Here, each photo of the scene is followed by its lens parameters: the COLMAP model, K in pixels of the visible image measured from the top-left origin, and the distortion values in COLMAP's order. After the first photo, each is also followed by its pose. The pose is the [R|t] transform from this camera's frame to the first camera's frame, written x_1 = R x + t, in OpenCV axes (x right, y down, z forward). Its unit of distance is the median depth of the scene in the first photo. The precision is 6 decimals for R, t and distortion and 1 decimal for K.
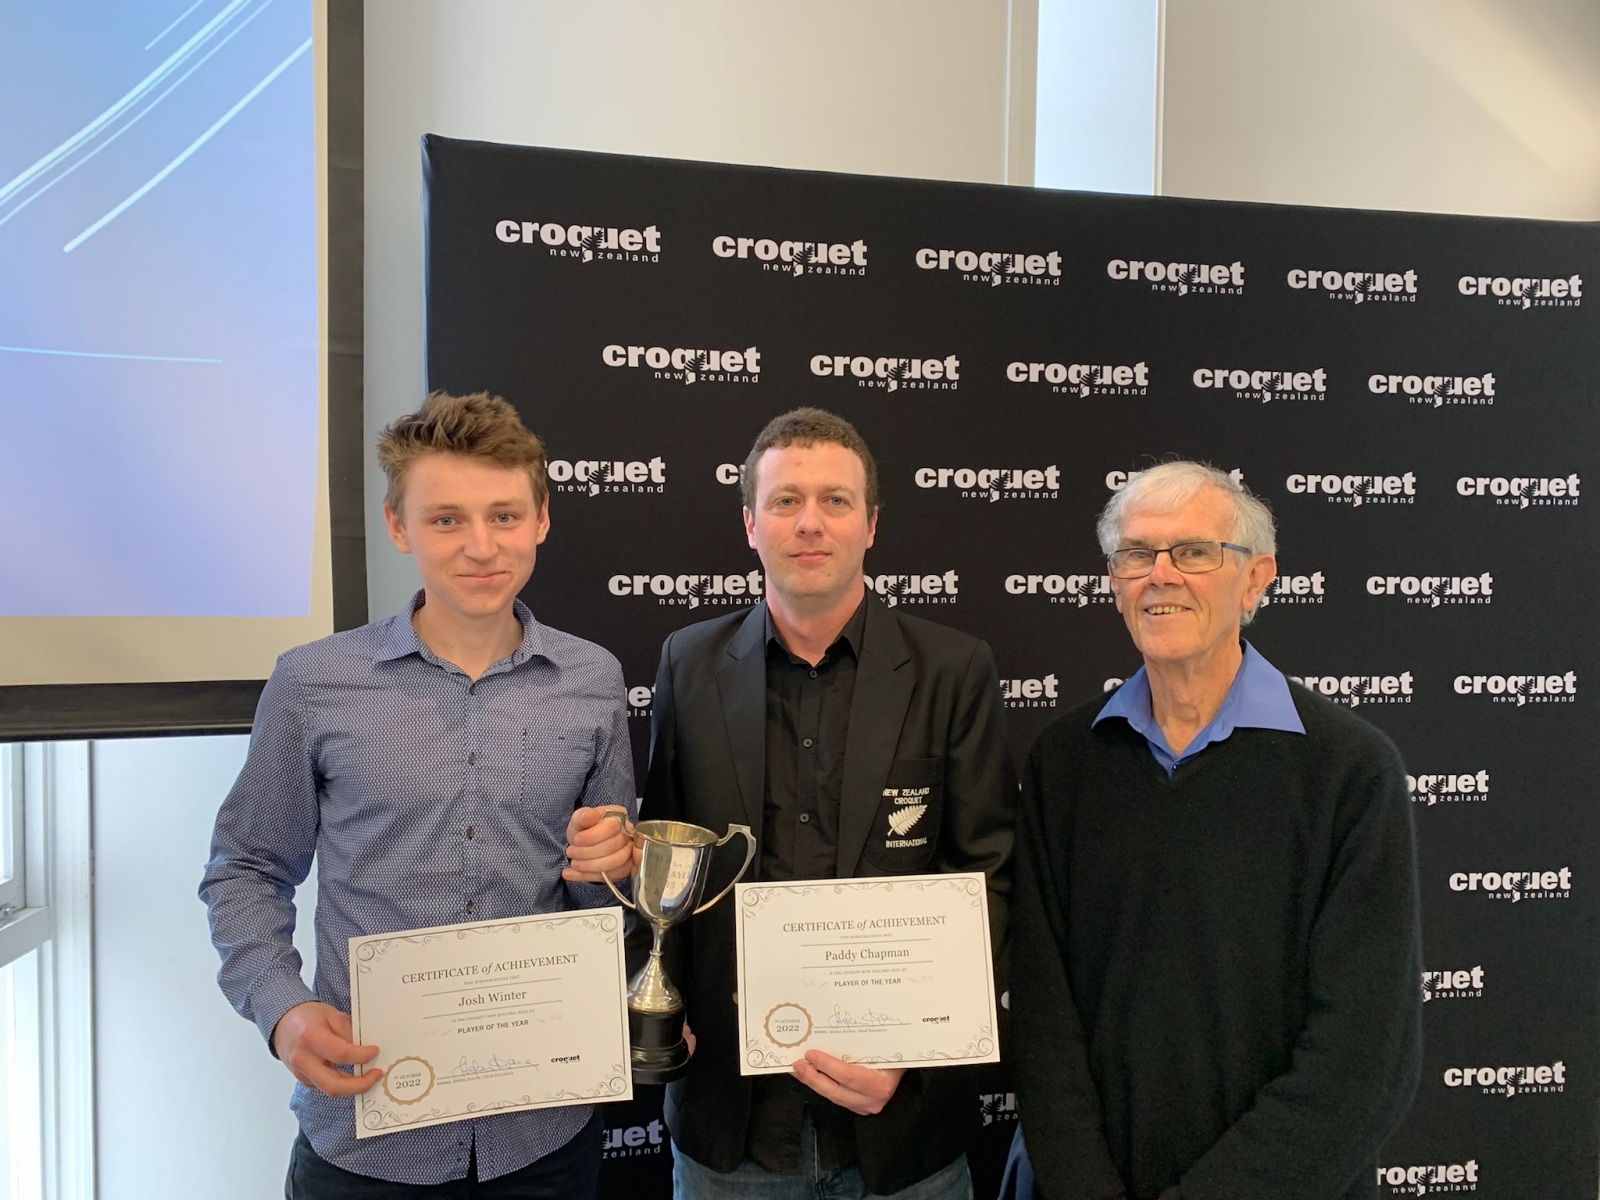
lens RADIAL K [[1230.3, 0, 833.4], [0, 1230.3, 634.2], [0, 0, 1]] dist [0.042408, -0.042680]
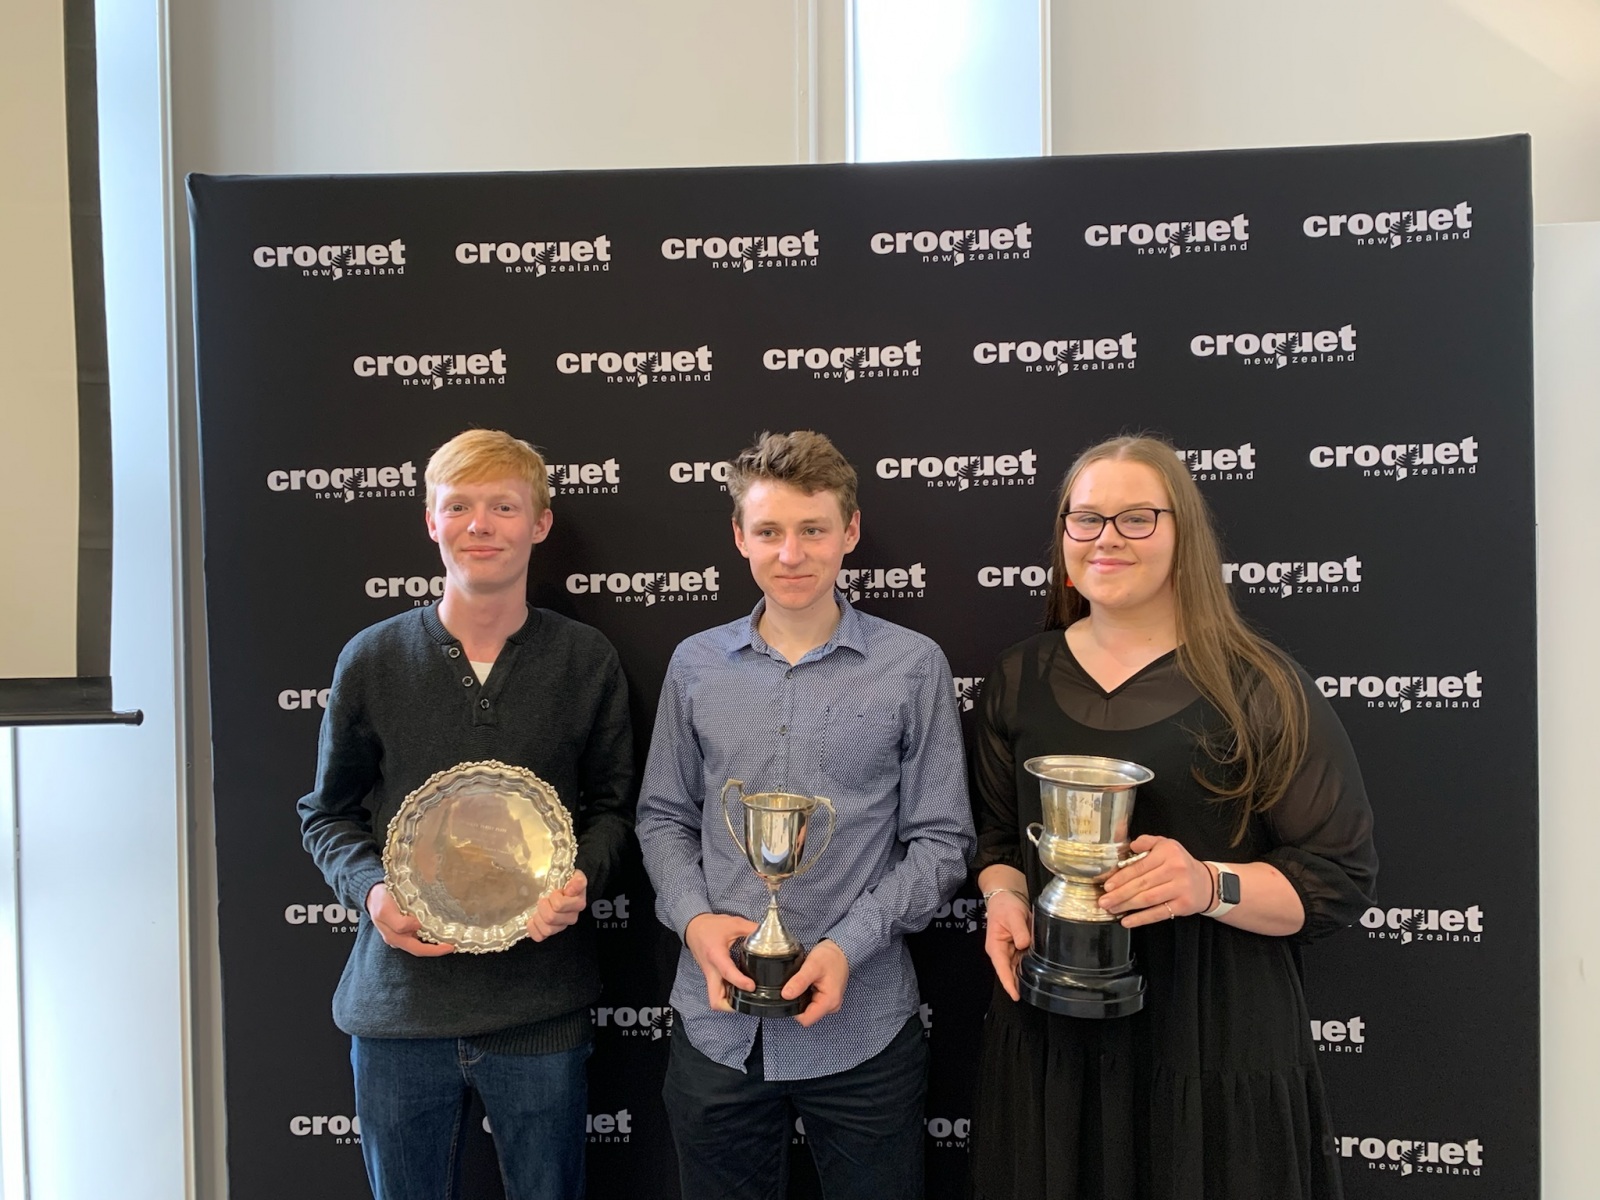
lens RADIAL K [[1230.3, 0, 806.3], [0, 1230.3, 606.5], [0, 0, 1]] dist [0.042408, -0.042680]
pose [[0.965101, -0.010243, -0.261679, 0.282719], [0.005288, 0.999793, -0.019633, 0.000340], [0.261826, 0.017564, 0.964955, 0.054959]]
